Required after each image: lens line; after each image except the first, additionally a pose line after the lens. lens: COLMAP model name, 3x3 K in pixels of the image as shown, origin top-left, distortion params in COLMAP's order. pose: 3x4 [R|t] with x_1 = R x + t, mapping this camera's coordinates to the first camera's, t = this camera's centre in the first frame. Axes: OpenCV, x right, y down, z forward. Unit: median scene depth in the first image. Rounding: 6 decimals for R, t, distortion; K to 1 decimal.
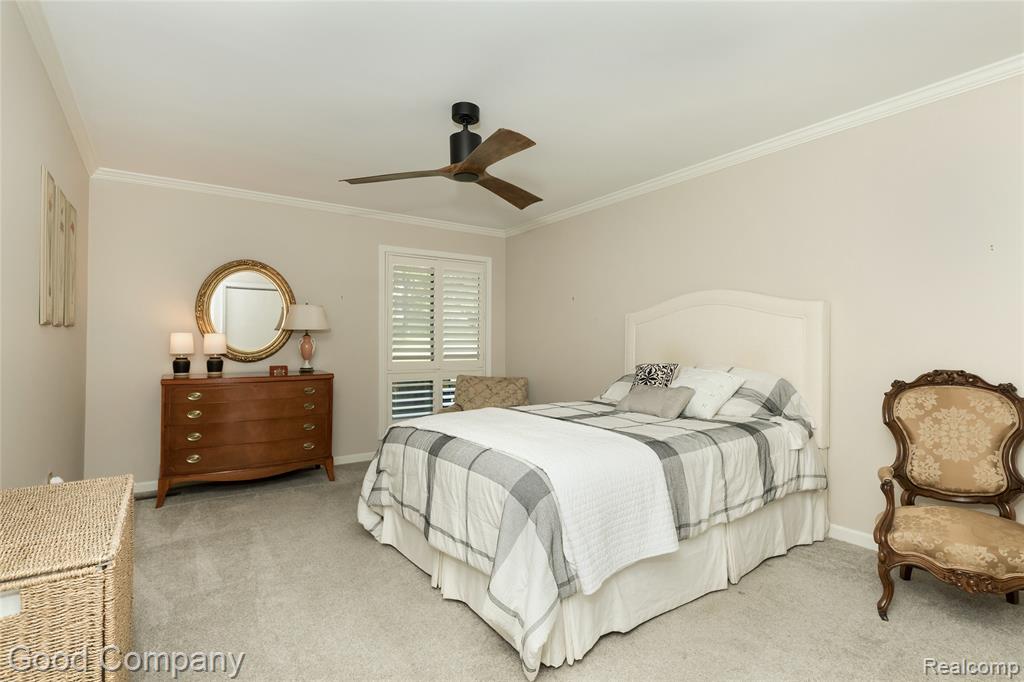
lens RADIAL K [[468.8, 0, 513.8], [0, 468.8, 340.9], [0, 0, 1]] dist [0.013055, -0.001405]
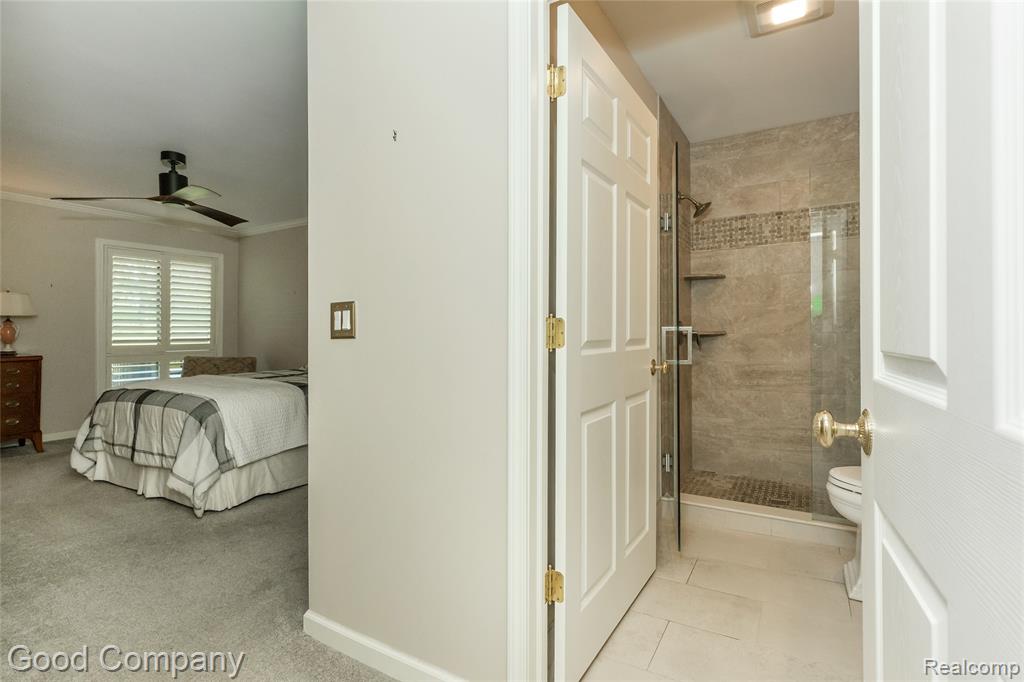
lens RADIAL K [[468.8, 0, 505.6], [0, 468.8, 327.9], [0, 0, 1]] dist [0.013055, -0.001405]
pose [[0.912925, -0.001089, 0.408125, 0.233118], [0.002484, 0.999993, -0.002888, 0.016351], [-0.408119, 0.003650, 0.912921, -0.691165]]
